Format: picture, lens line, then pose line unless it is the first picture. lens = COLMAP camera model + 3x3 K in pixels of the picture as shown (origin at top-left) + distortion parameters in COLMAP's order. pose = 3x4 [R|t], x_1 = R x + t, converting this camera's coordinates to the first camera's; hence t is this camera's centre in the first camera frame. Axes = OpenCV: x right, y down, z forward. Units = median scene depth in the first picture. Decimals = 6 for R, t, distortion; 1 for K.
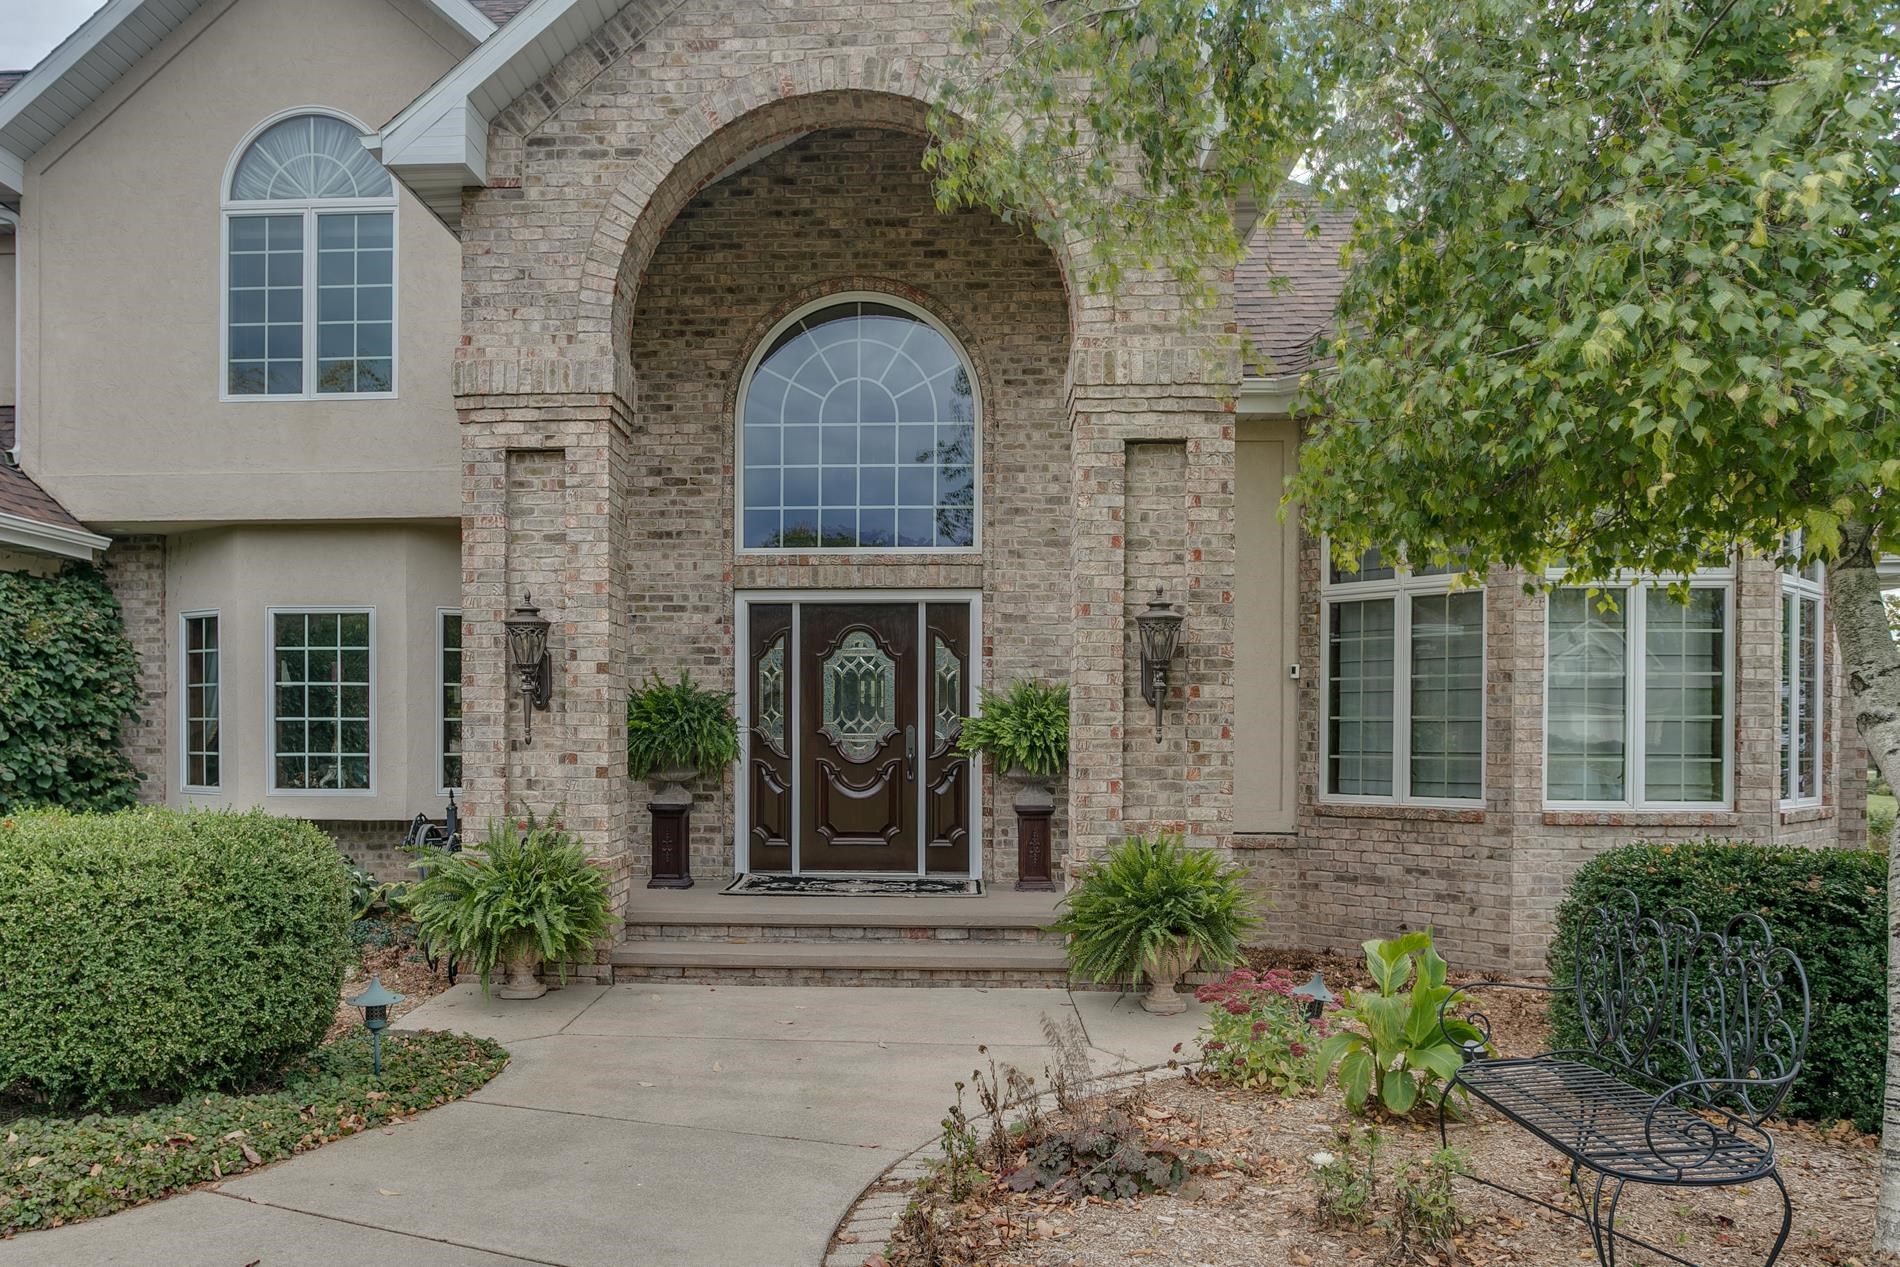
lens RADIAL K [[1762.5, 0, 949.8], [0, 1762.5, 713.4], [0, 0, 1]] dist [0.005855, 0.008740]
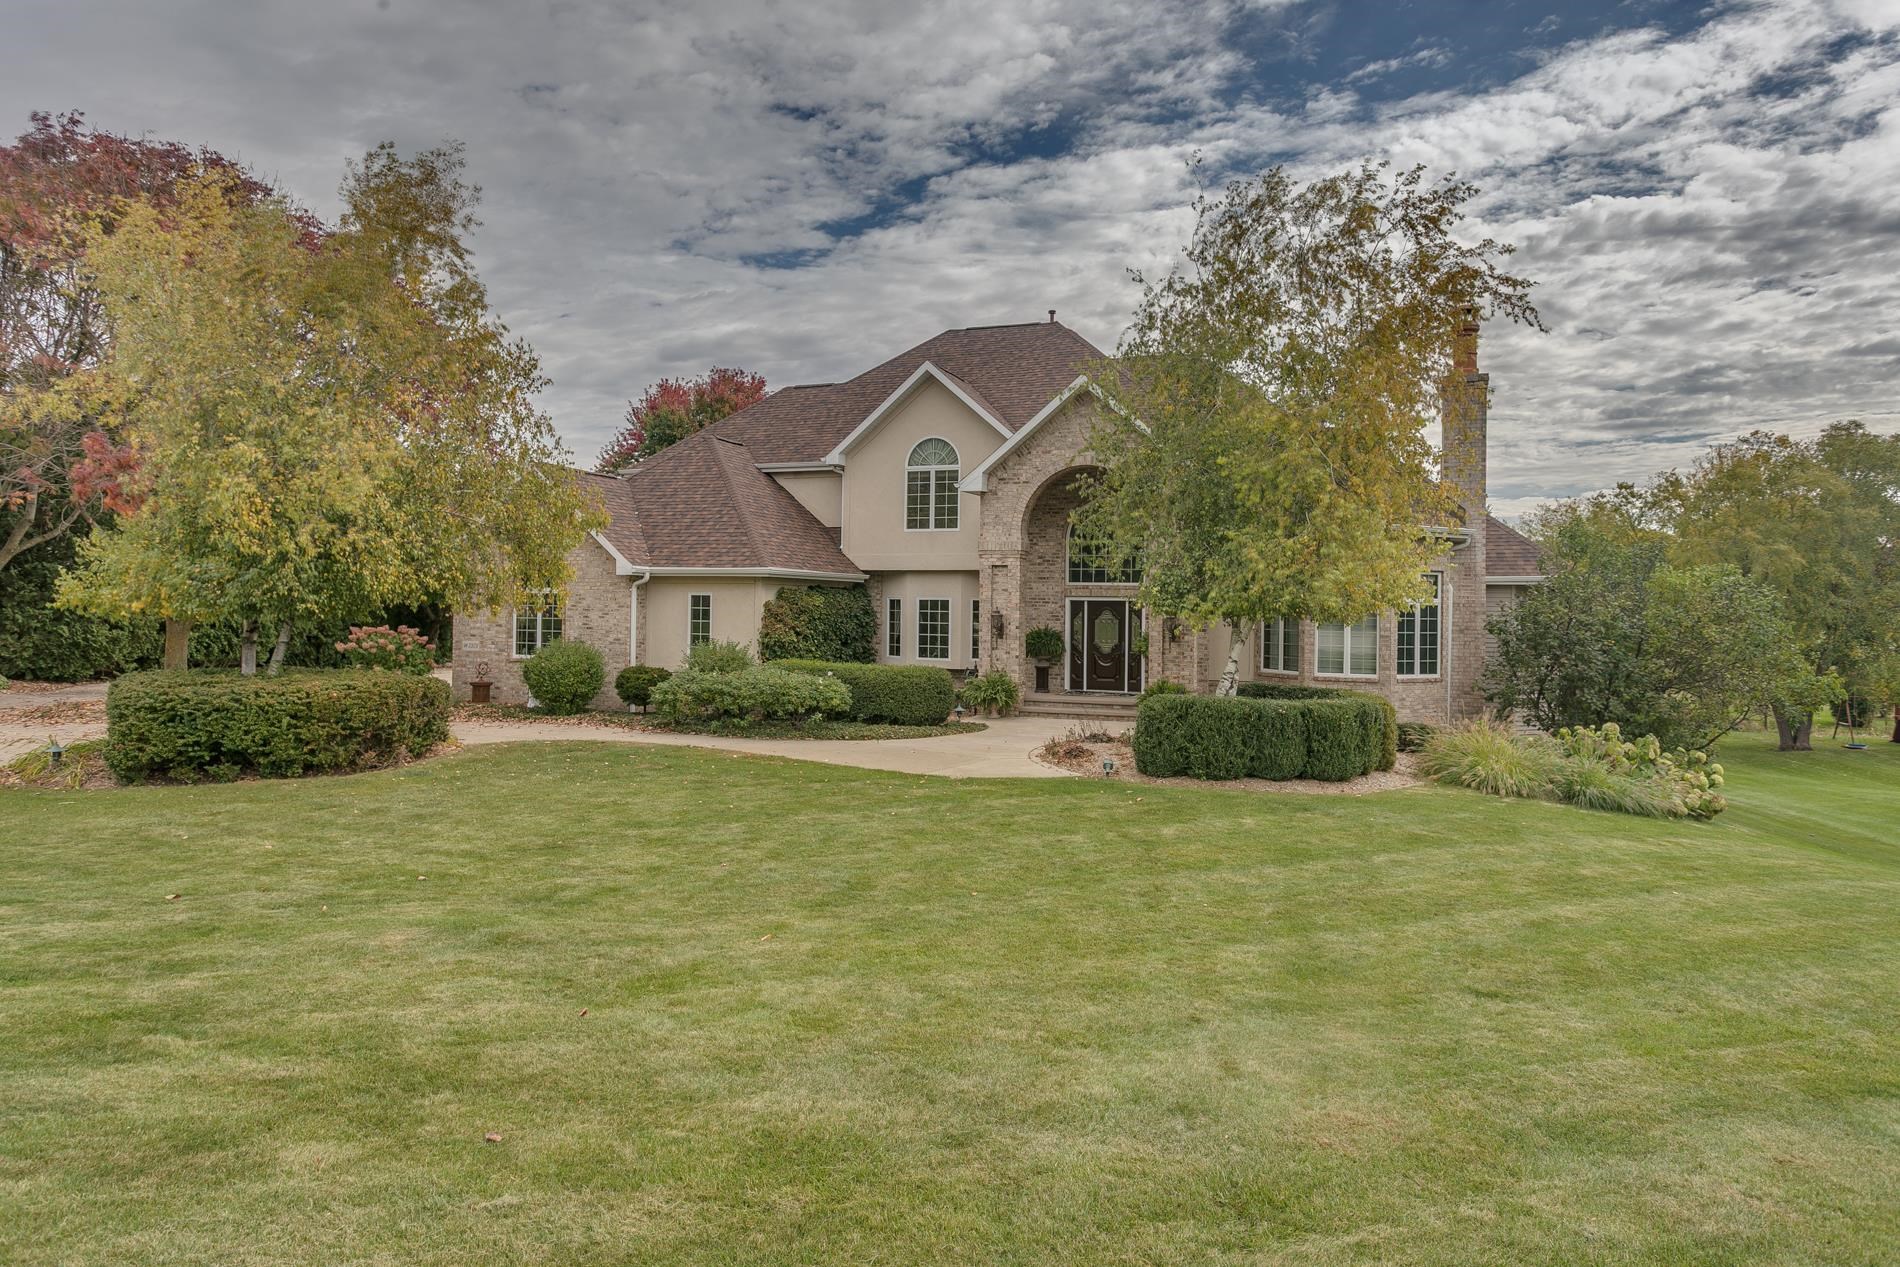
lens RADIAL K [[976.2, 0, 950.0], [0, 976.2, 633.5], [0, 0, 1]] dist [0.000297, 0.000202]
pose [[0.955812, 0.016047, -0.293540, 0.182373], [-0.010370, 0.999728, 0.020887, -0.038944], [0.293796, -0.016920, 0.955719, -0.667539]]
